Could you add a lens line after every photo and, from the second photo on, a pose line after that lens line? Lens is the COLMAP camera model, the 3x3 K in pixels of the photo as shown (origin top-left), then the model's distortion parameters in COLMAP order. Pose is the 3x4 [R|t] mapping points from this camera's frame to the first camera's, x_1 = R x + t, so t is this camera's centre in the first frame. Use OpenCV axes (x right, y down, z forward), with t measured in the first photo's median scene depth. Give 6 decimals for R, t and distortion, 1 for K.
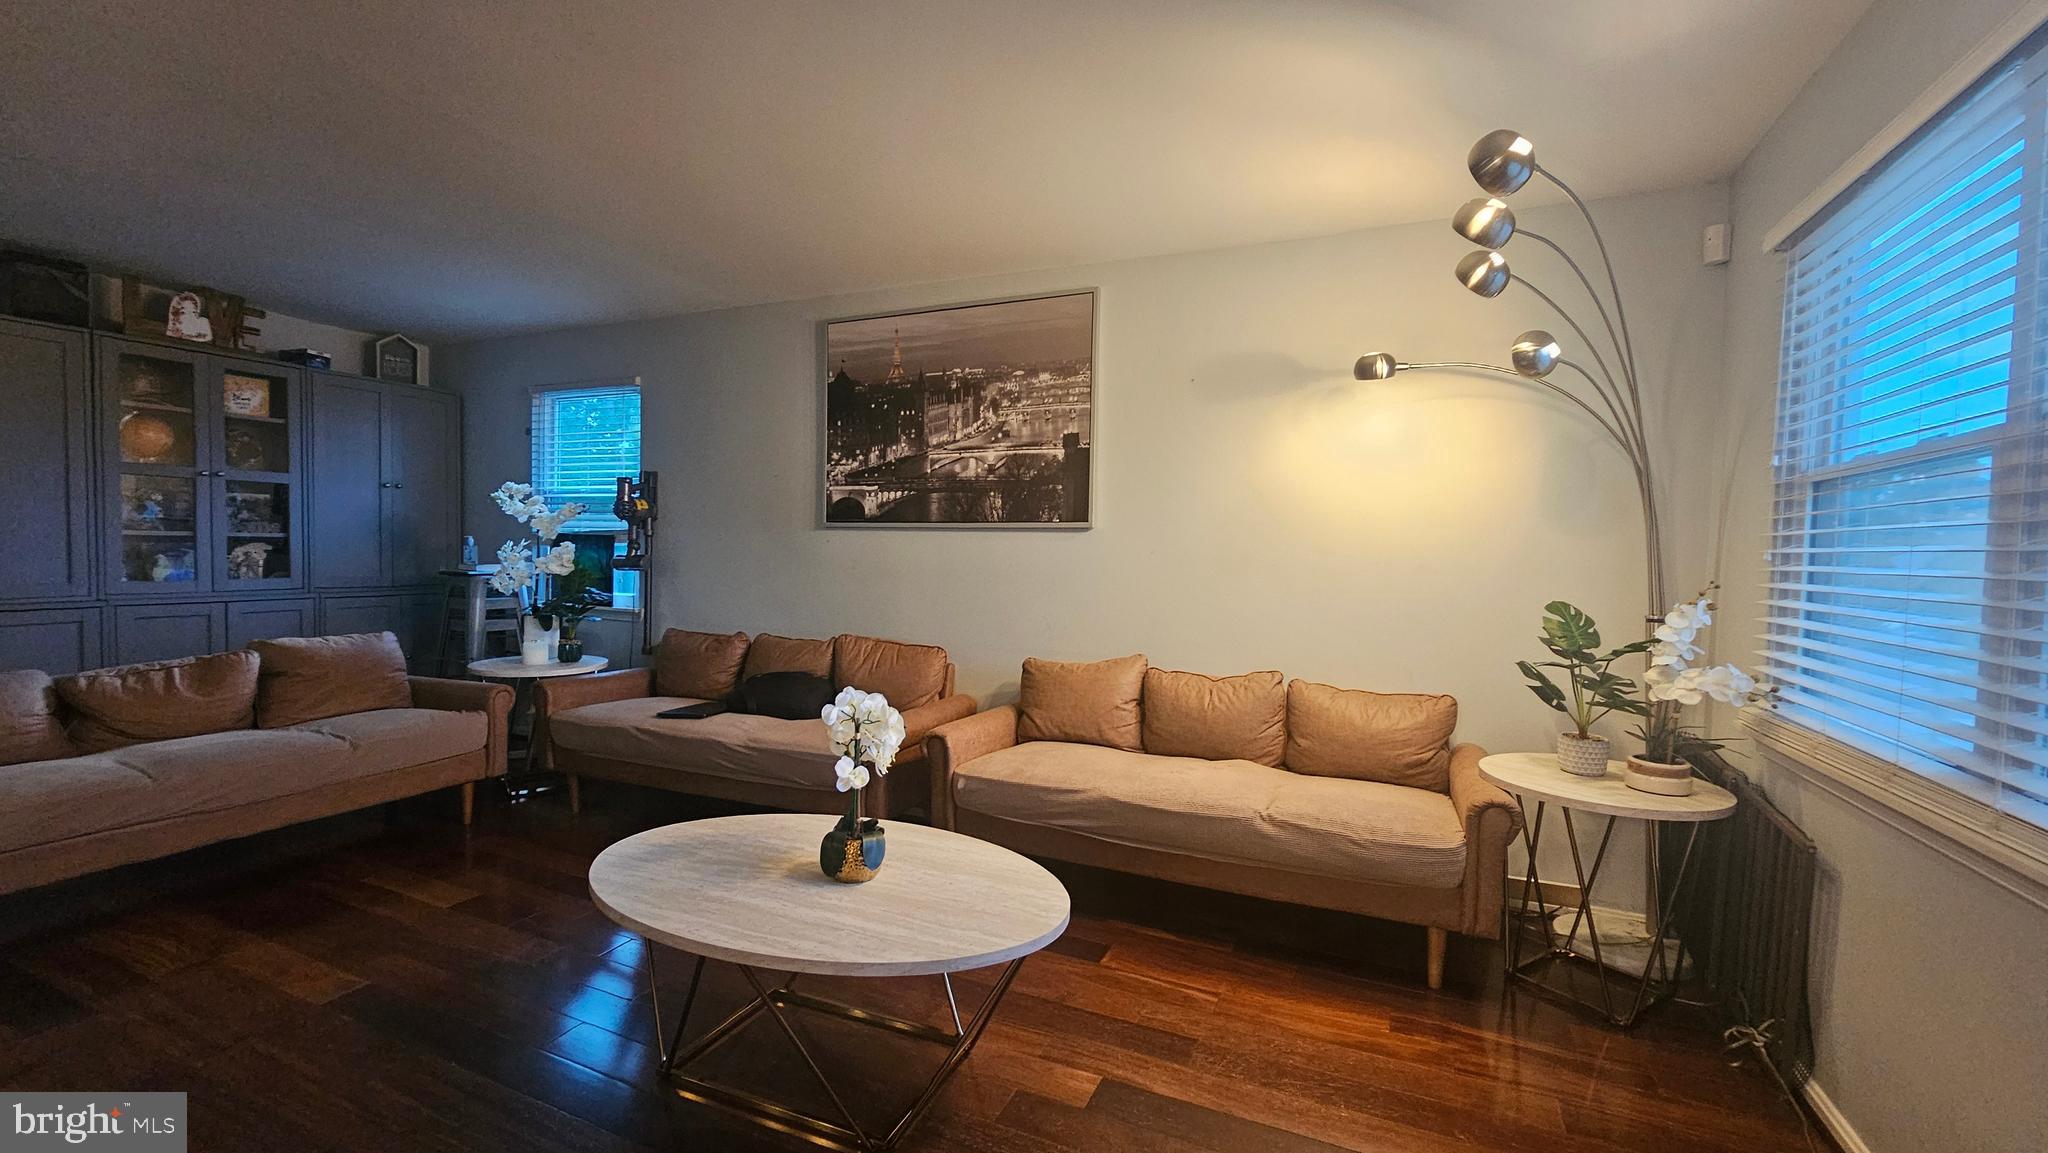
lens RADIAL K [[836.5, 0, 1019.4], [0, 836.5, 586.0], [0, 0, 1]] dist [-0.005126, 0.000326]
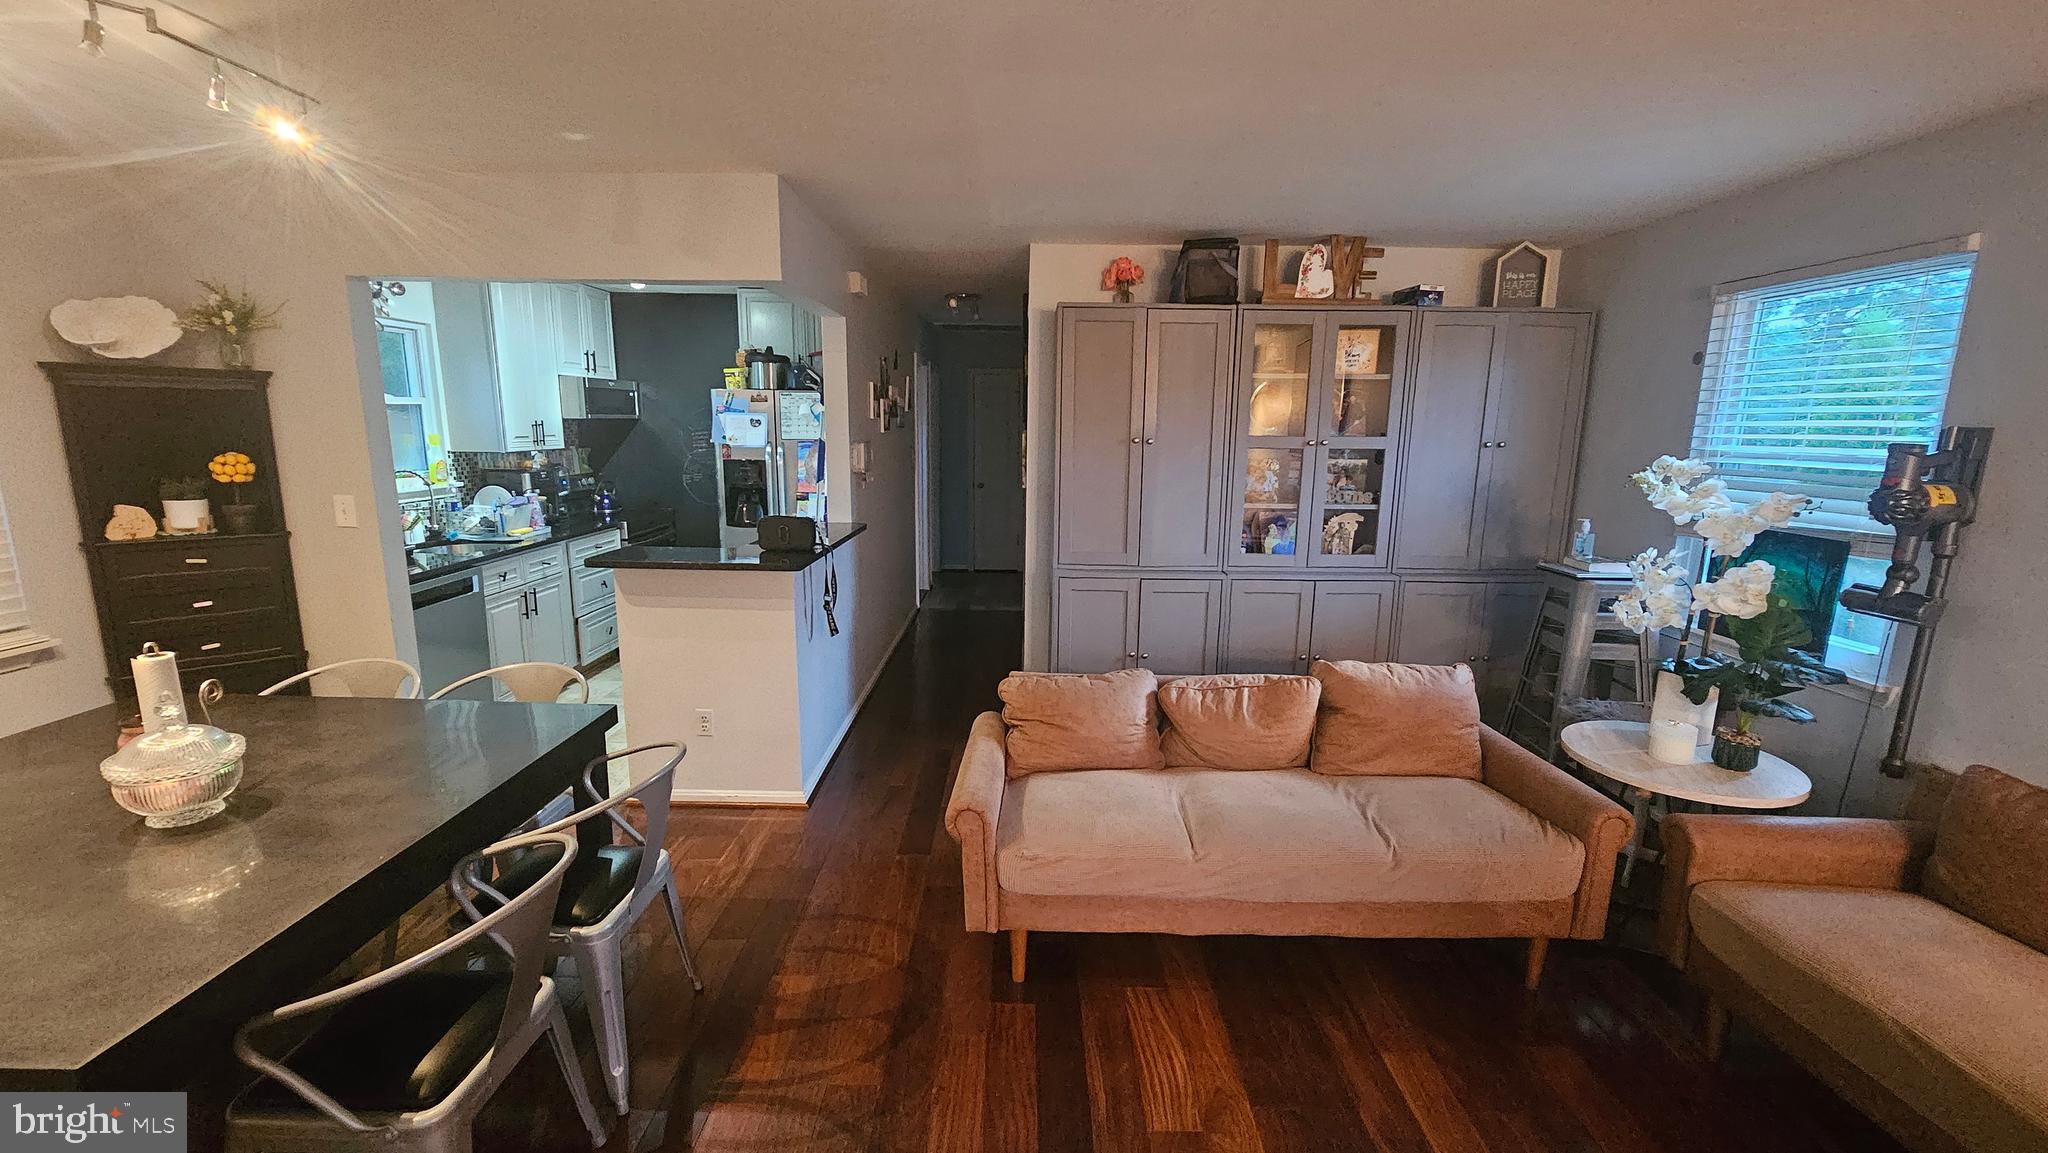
lens RADIAL K [[836.5, 0, 1019.4], [0, 836.5, 586.0], [0, 0, 1]] dist [-0.005126, 0.000326]
pose [[0.410352, 0.157153, -0.898284, -0.230724], [-0.043558, 0.987293, 0.152827, -0.101678], [0.910886, -0.023585, 0.411983, 0.294454]]
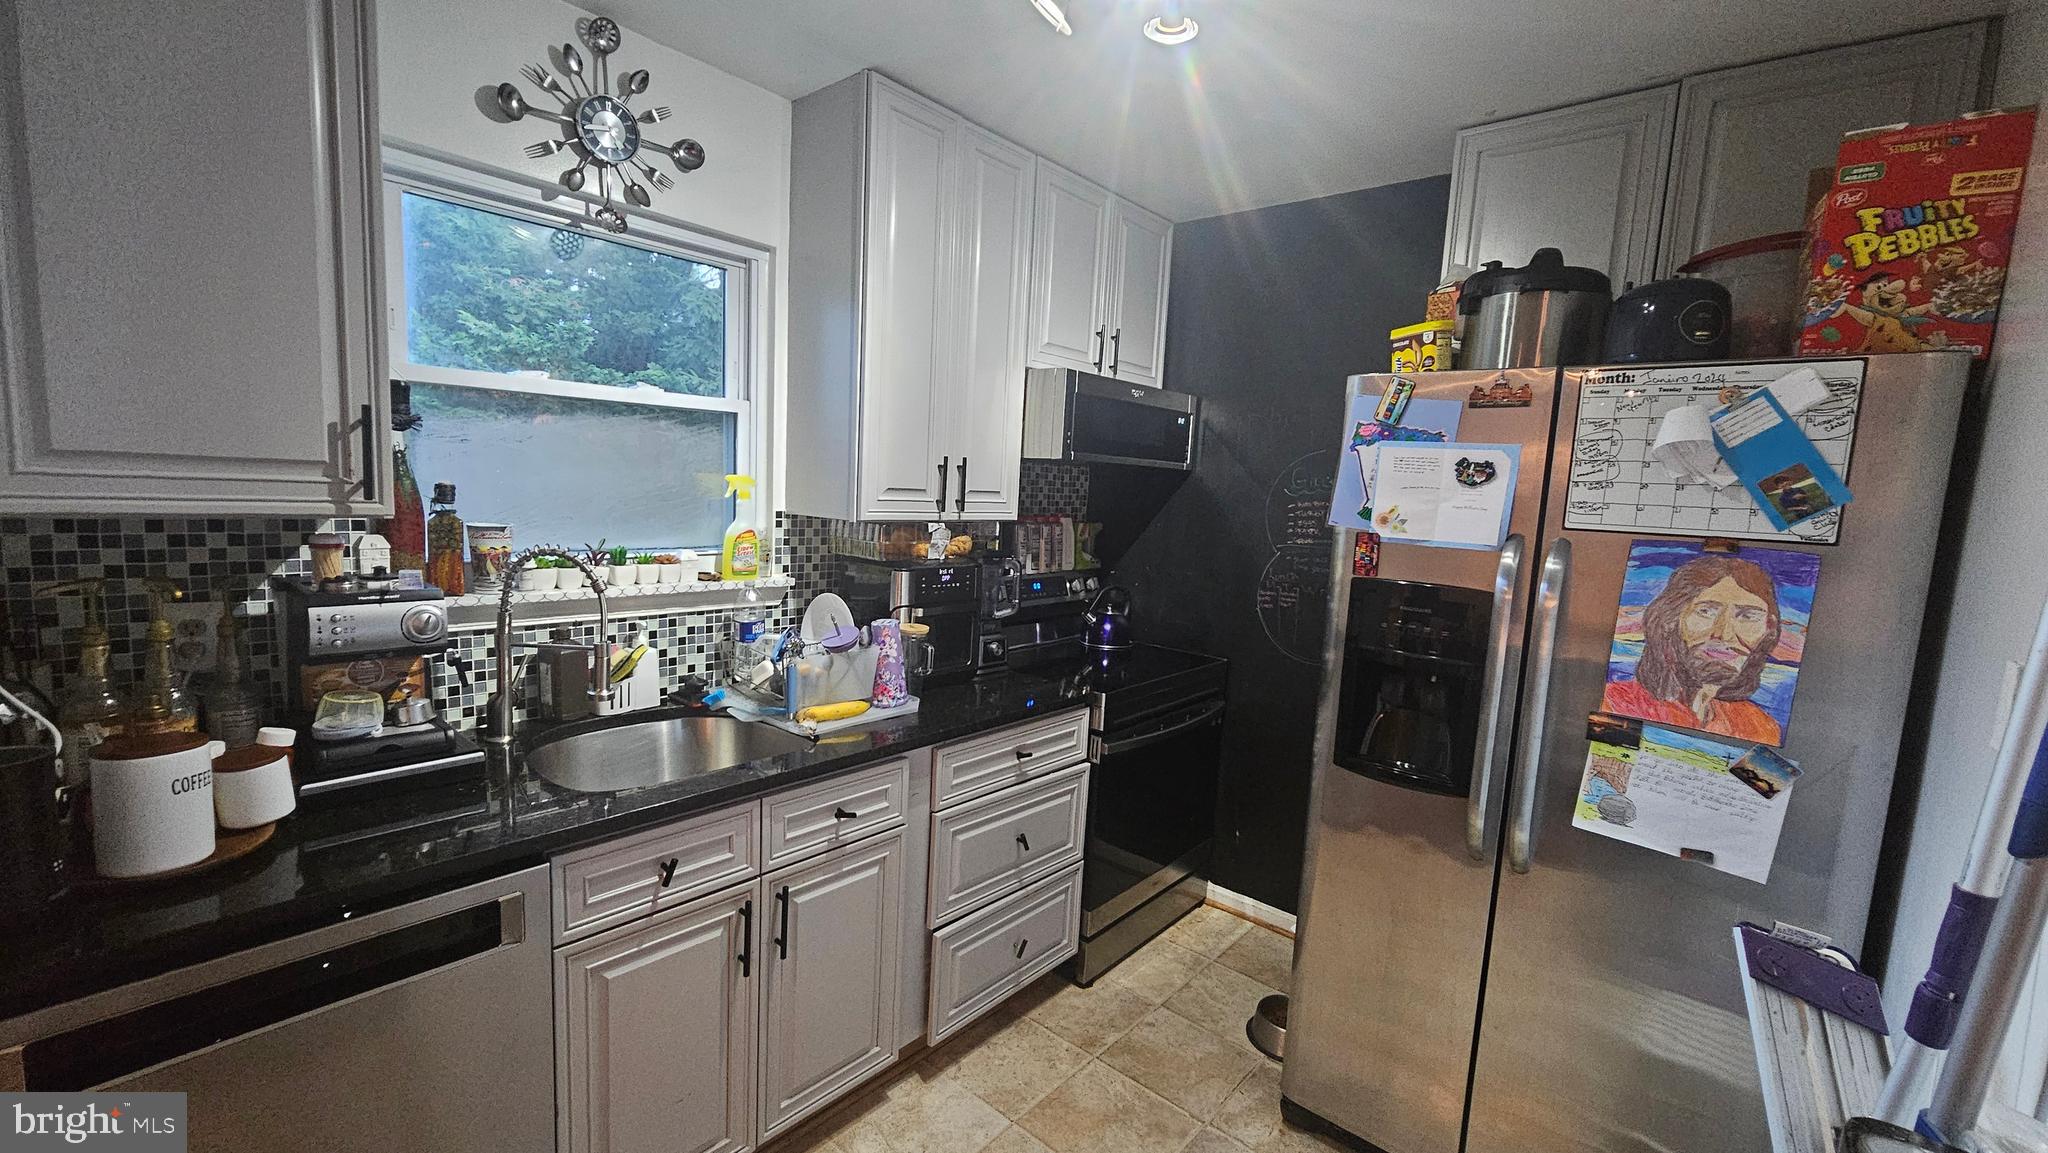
lens RADIAL K [[836.5, 0, 1019.4], [0, 836.5, 586.0], [0, 0, 1]] dist [-0.005126, 0.000326]
pose [[-0.286031, 0.076308, -0.955177, -0.632125], [-0.099357, 0.989089, 0.108770, -0.102388], [0.953055, 0.126015, -0.275328, 0.327367]]
